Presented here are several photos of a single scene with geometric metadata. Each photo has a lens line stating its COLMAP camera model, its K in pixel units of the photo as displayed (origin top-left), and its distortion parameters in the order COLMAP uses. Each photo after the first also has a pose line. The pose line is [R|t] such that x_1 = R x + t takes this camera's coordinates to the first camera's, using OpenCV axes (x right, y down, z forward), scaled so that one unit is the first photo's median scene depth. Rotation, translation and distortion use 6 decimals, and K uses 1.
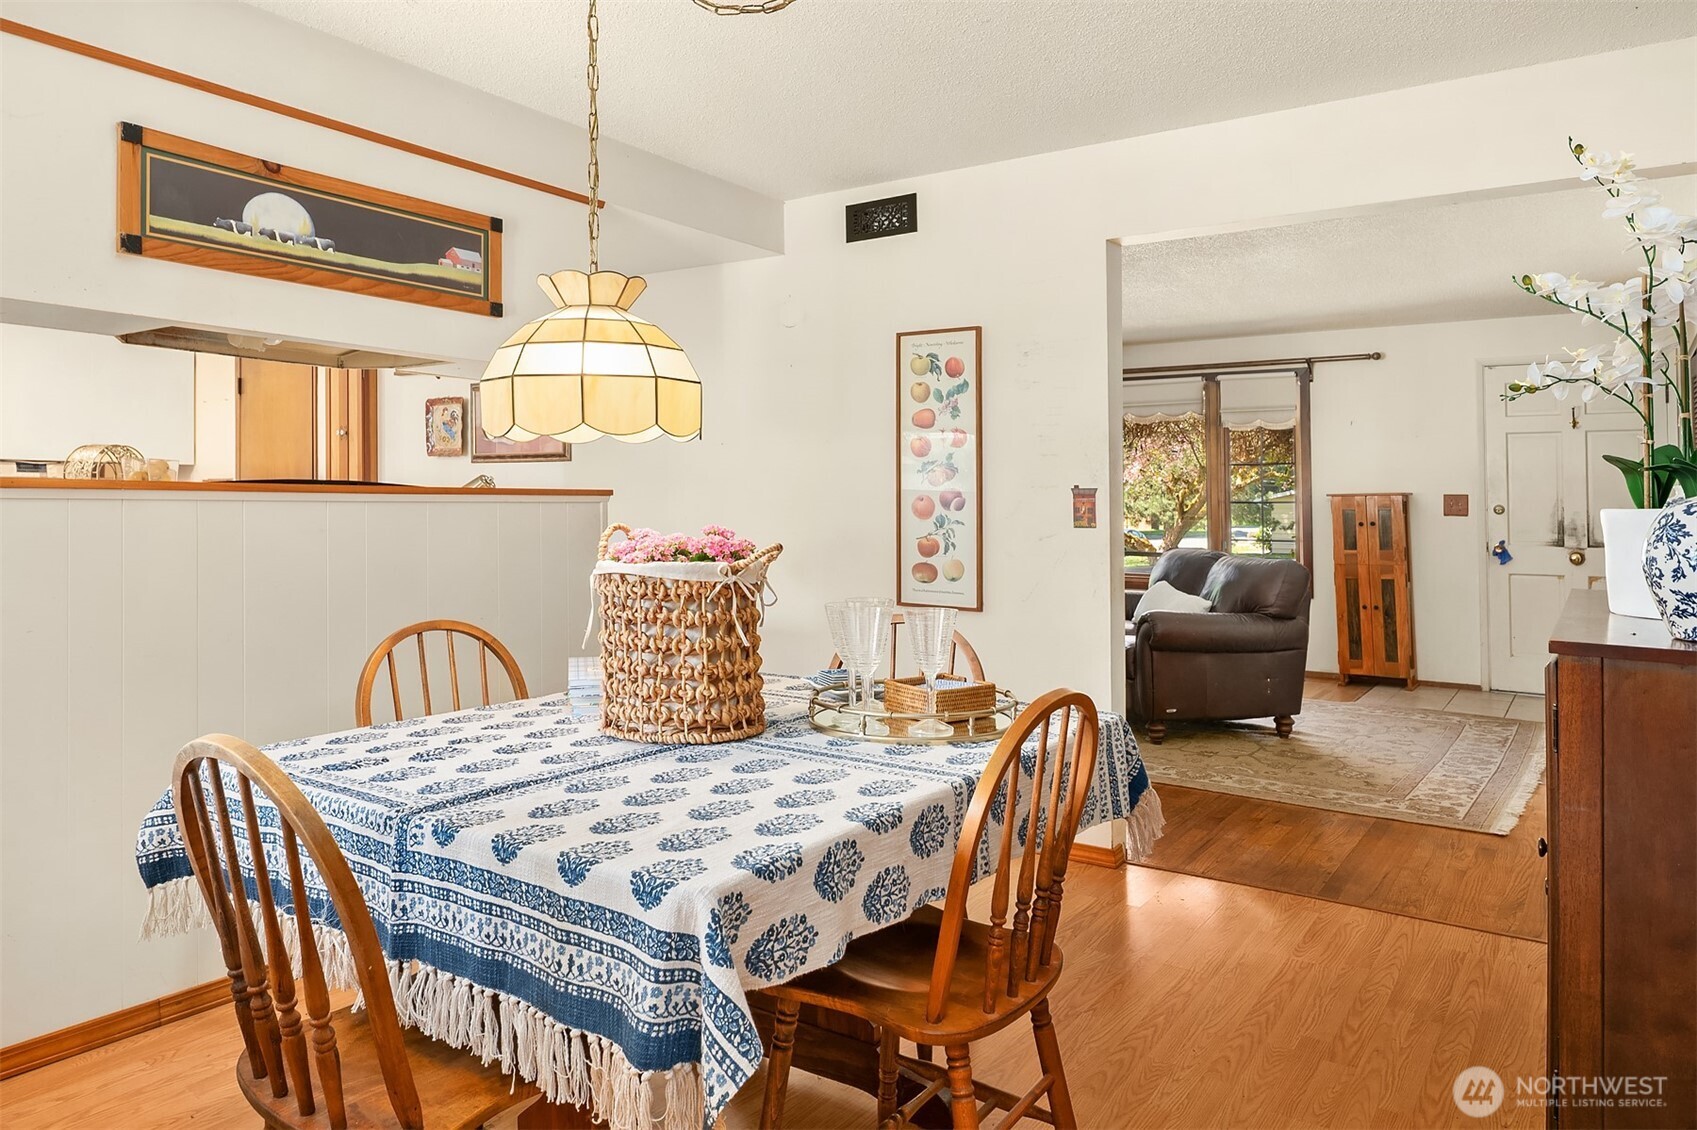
lens RADIAL K [[1130.3, 0, 842.2], [0, 1130.3, 540.5], [0, 0, 1]] dist [-0.005541, -0.006396]
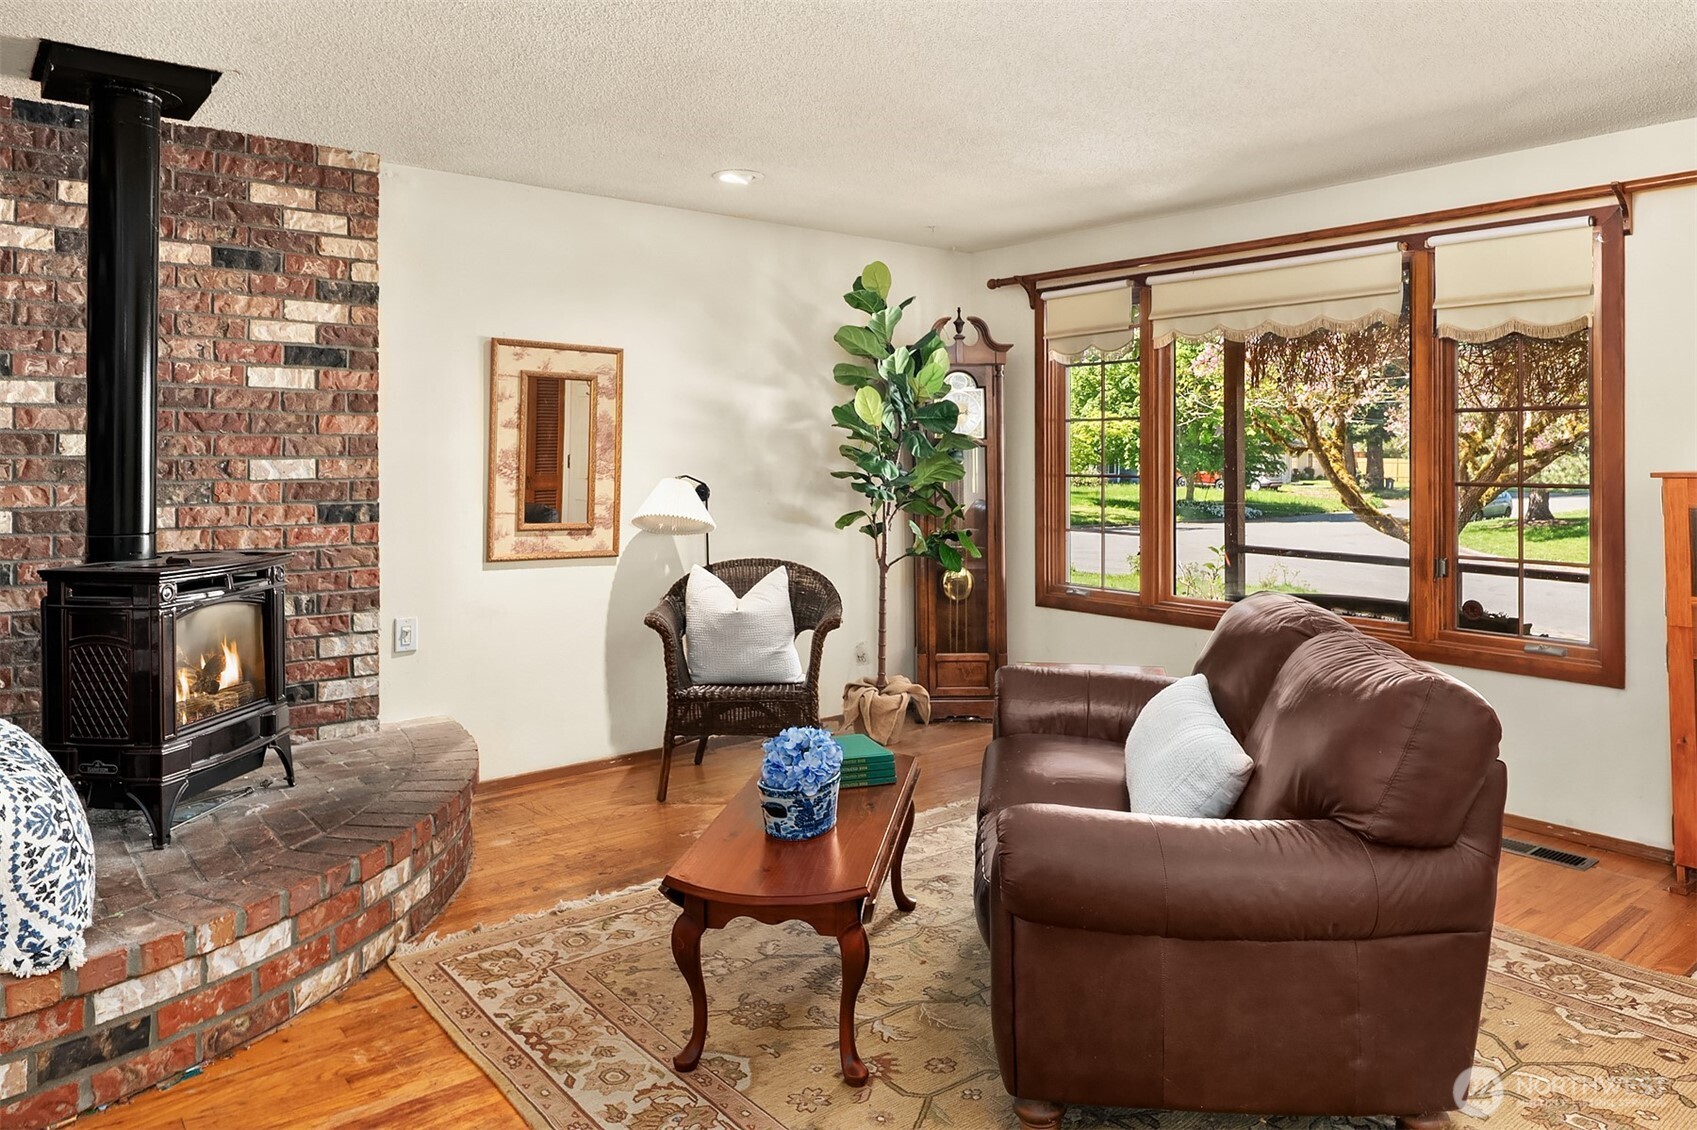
lens RADIAL K [[1150.7, 0, 849.7], [0, 1150.7, 476.8], [0, 0, 1]] dist [-0.001147, -0.000021]
pose [[0.958180, -0.000522, -0.286167, 0.239912], [-0.003163, 0.999918, -0.012414, -0.031242], [0.286150, 0.012800, 0.958099, 0.443382]]
